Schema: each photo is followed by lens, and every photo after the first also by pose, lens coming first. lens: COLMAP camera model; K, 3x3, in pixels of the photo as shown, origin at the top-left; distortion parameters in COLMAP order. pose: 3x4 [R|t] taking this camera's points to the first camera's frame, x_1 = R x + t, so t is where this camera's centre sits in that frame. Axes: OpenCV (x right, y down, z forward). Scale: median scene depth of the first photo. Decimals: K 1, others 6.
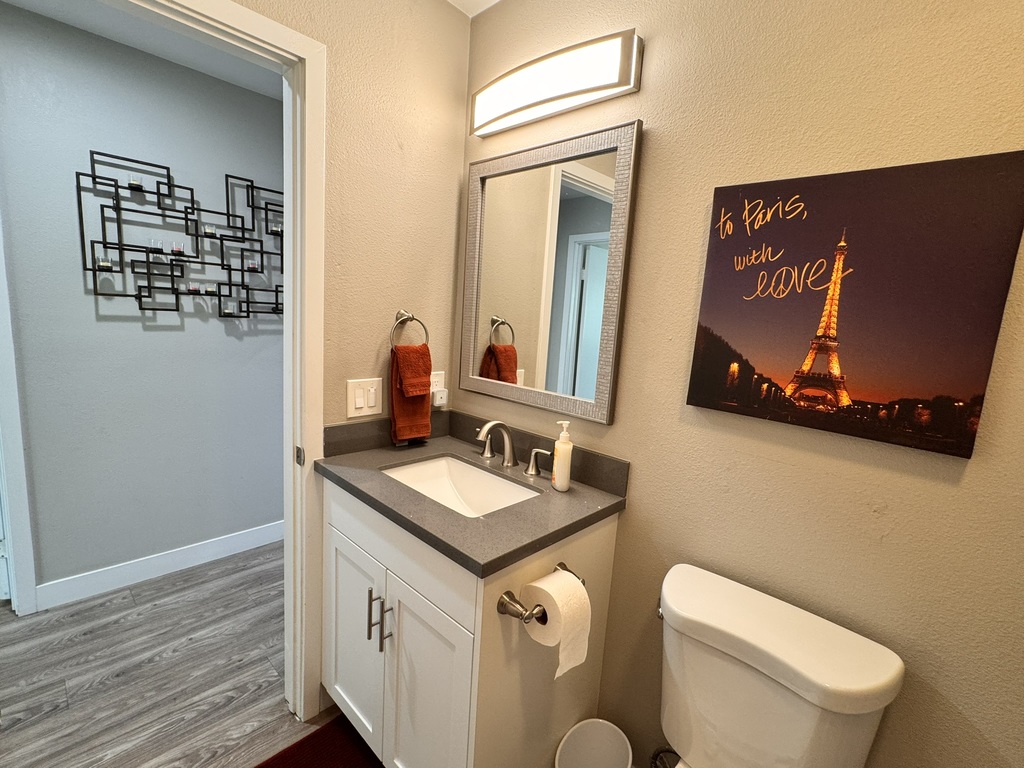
lens RADIAL K [[464.6, 0, 517.0], [0, 464.6, 383.6], [0, 0, 1]] dist [-0.005417, -0.001454]
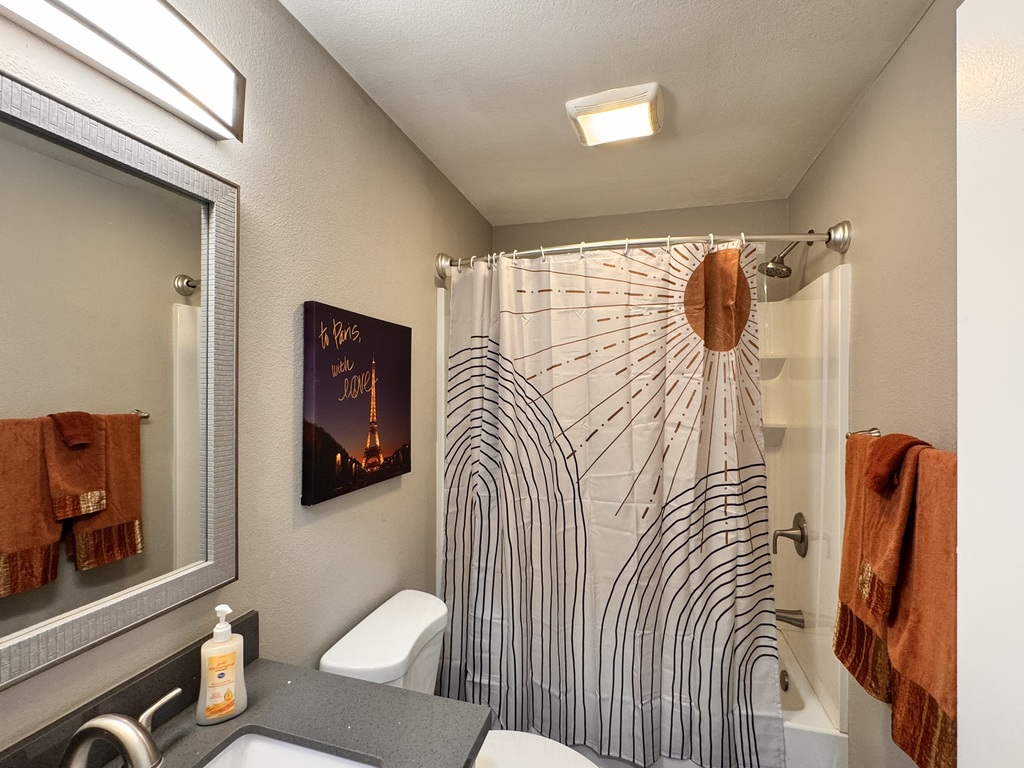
lens RADIAL K [[464.6, 0, 510.3], [0, 464.6, 387.8], [0, 0, 1]] dist [-0.005417, -0.001454]
pose [[-0.455864, -0.066277, 0.887578, -0.825075], [0.100770, 0.986968, 0.125454, -0.338481], [-0.884327, 0.146631, -0.443245, 1.198494]]
